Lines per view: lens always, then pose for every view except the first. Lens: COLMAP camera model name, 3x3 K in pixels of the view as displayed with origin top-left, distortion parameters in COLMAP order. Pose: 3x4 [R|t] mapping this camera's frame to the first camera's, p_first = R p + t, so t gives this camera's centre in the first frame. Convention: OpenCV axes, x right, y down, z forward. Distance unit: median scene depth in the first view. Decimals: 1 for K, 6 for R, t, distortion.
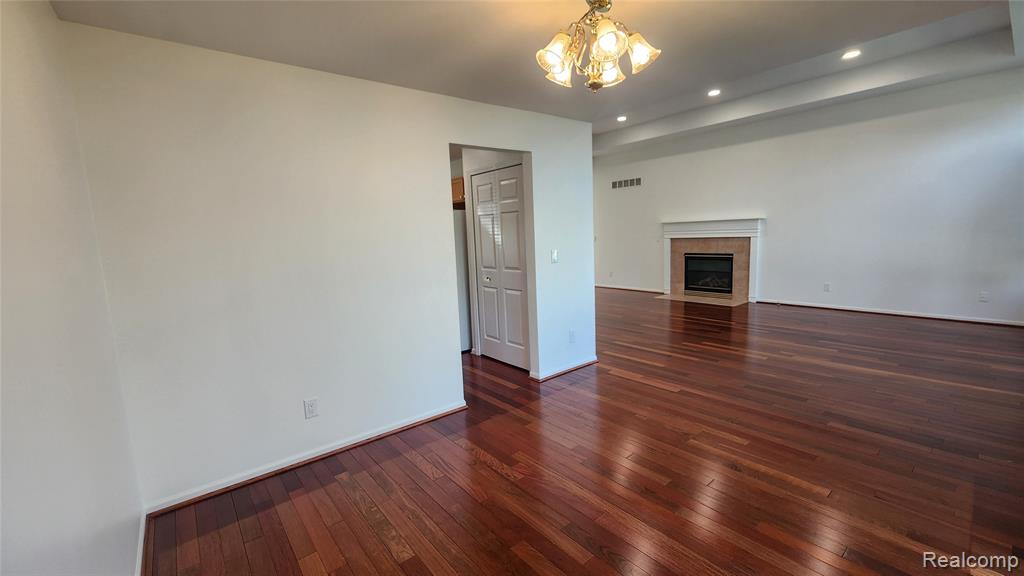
lens RADIAL K [[421.0, 0, 518.6], [0, 421.0, 284.2], [0, 0, 1]] dist [0.001624, 0.000175]
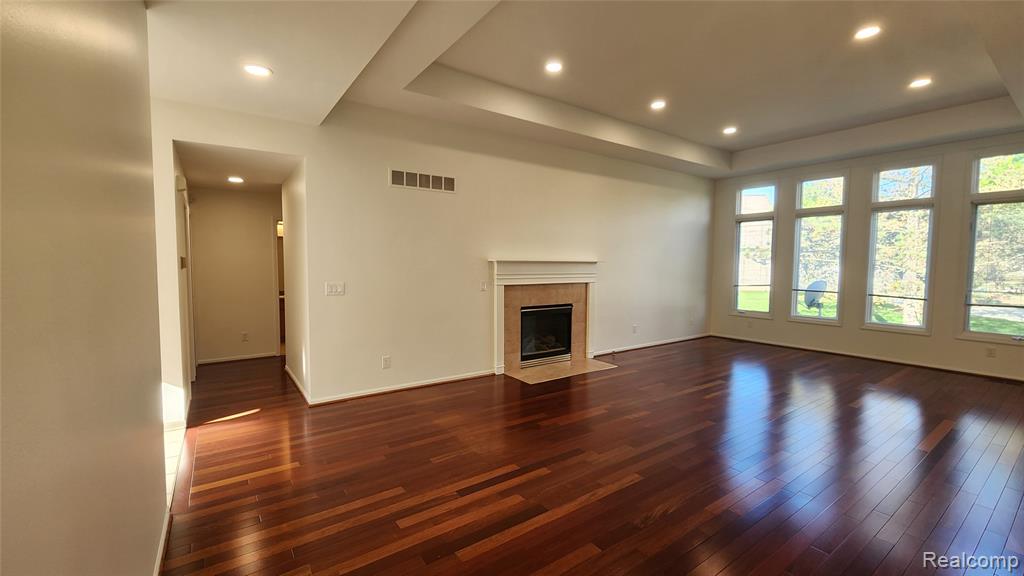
lens RADIAL K [[421.0, 0, 516.2], [0, 421.0, 282.3], [0, 0, 1]] dist [0.001624, 0.000175]
pose [[0.070291, -0.006782, 0.997504, -0.284533], [0.110466, 0.993879, -0.001027, -0.115495], [-0.991391, 0.110262, 0.070610, 0.972561]]
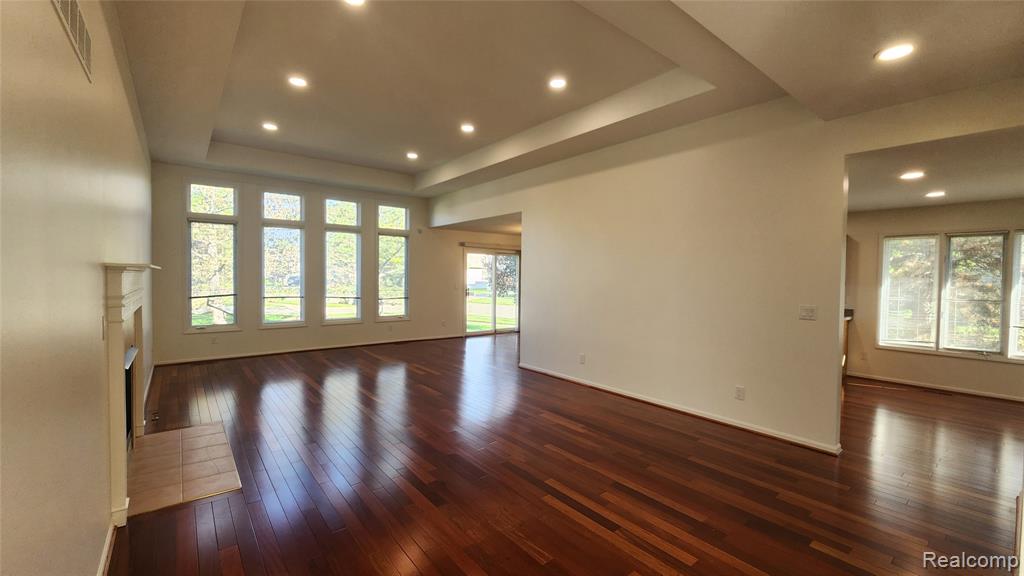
lens RADIAL K [[421.0, 0, 507.3], [0, 421.0, 286.1], [0, 0, 1]] dist [0.001624, 0.000175]
pose [[-0.999469, 0.028500, 0.015815, 0.129681], [0.030474, 0.989214, 0.143272, -0.175913], [-0.011561, 0.143678, -0.989557, 1.350708]]
